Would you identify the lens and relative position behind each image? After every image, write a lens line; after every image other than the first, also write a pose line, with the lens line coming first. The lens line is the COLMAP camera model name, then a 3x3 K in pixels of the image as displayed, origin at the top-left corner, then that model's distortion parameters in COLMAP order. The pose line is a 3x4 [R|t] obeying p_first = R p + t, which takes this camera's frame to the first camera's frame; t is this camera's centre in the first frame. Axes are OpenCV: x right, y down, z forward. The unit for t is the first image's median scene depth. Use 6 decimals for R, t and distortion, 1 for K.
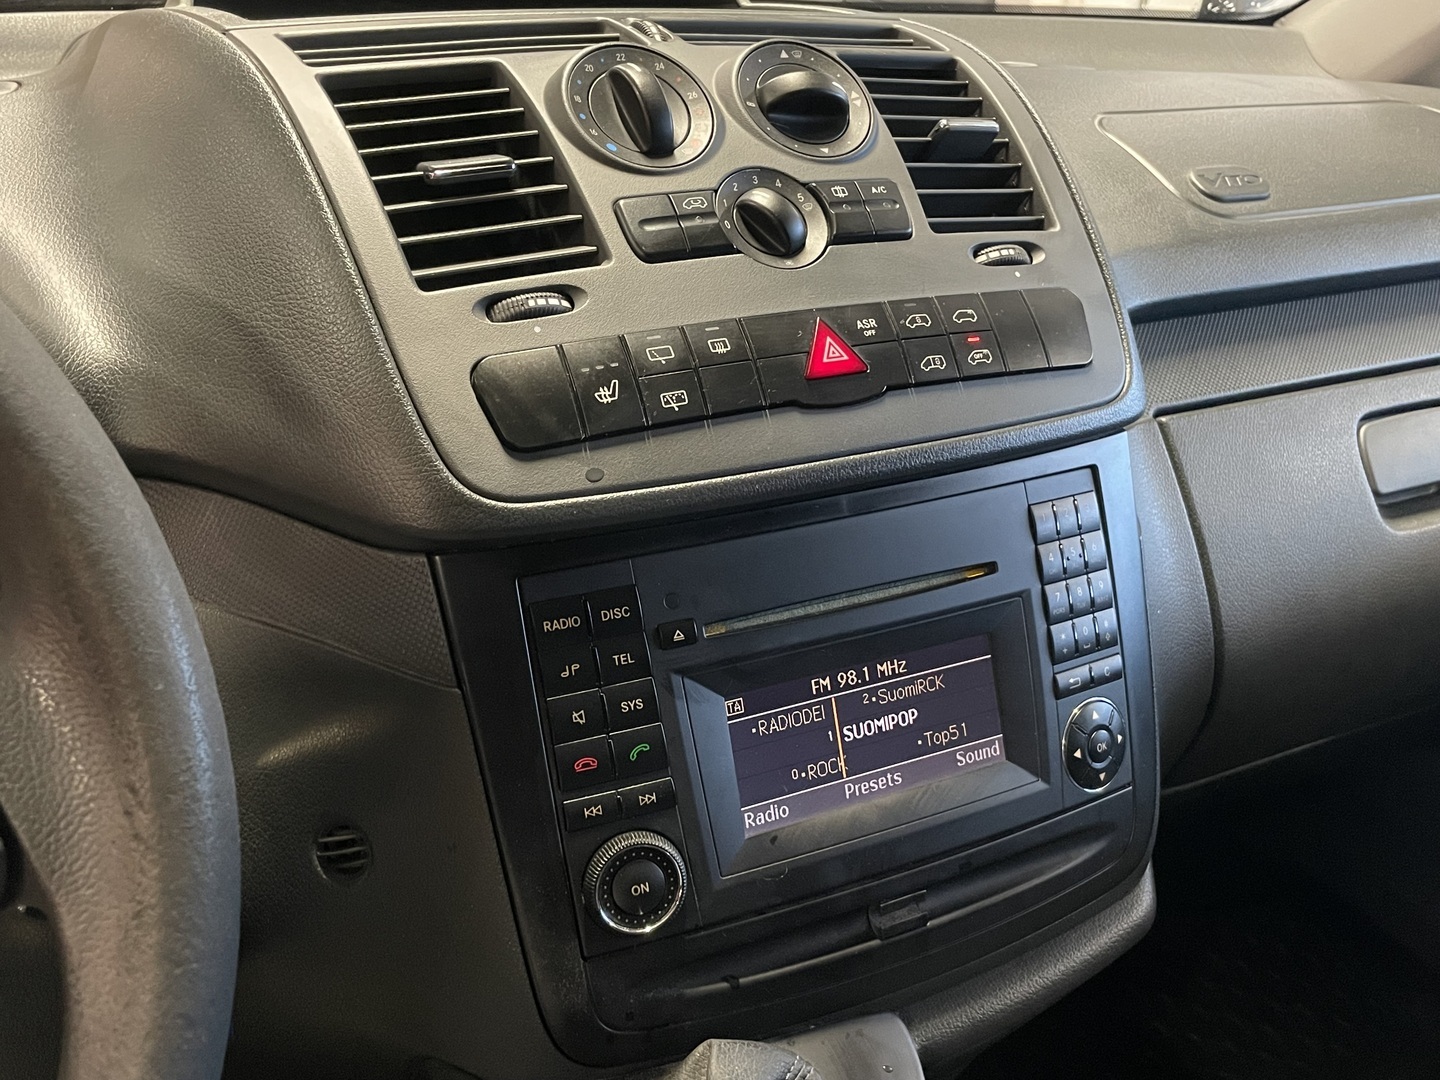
lens RADIAL K [[1400.5, 0, 720.0], [0, 1400.5, 540.0], [0, 0, 1]] dist [-0.008203, -0.016847]
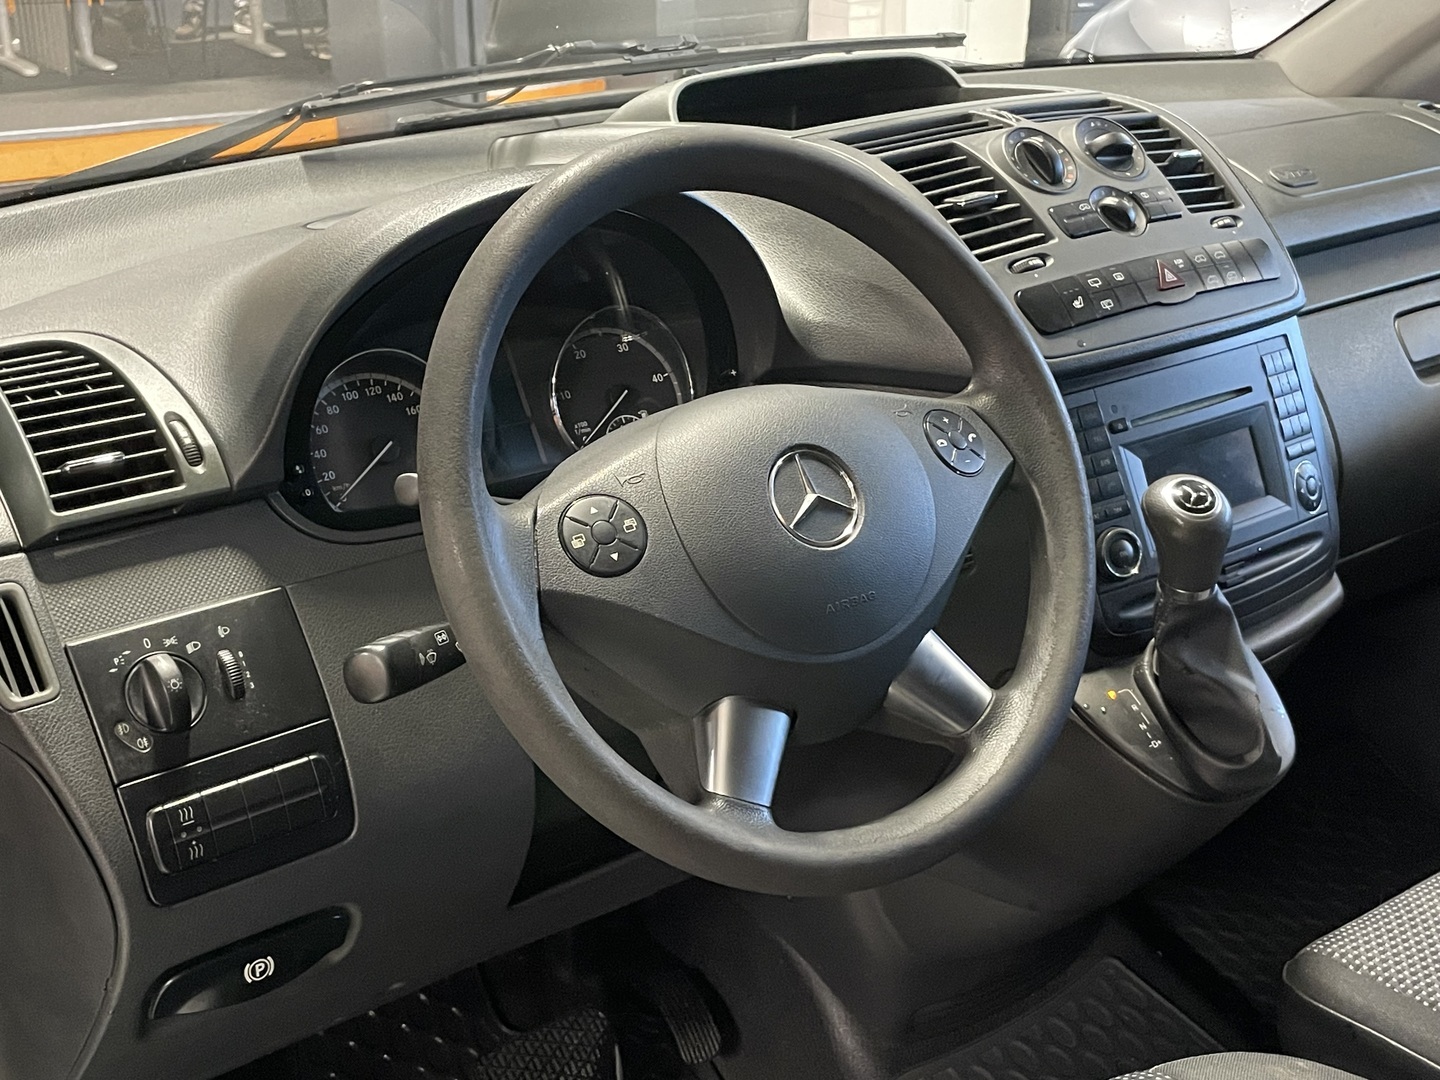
lens RADIAL K [[1559.2, 0, 720.0], [0, 1559.2, 540.0], [0, 0, 1]] dist [-0.001771, -0.013912]
pose [[0.989665, -0.110342, 0.091588, -0.683475], [0.115172, 0.992125, -0.049229, 0.230504], [-0.085435, 0.059269, 0.994579, -0.935156]]
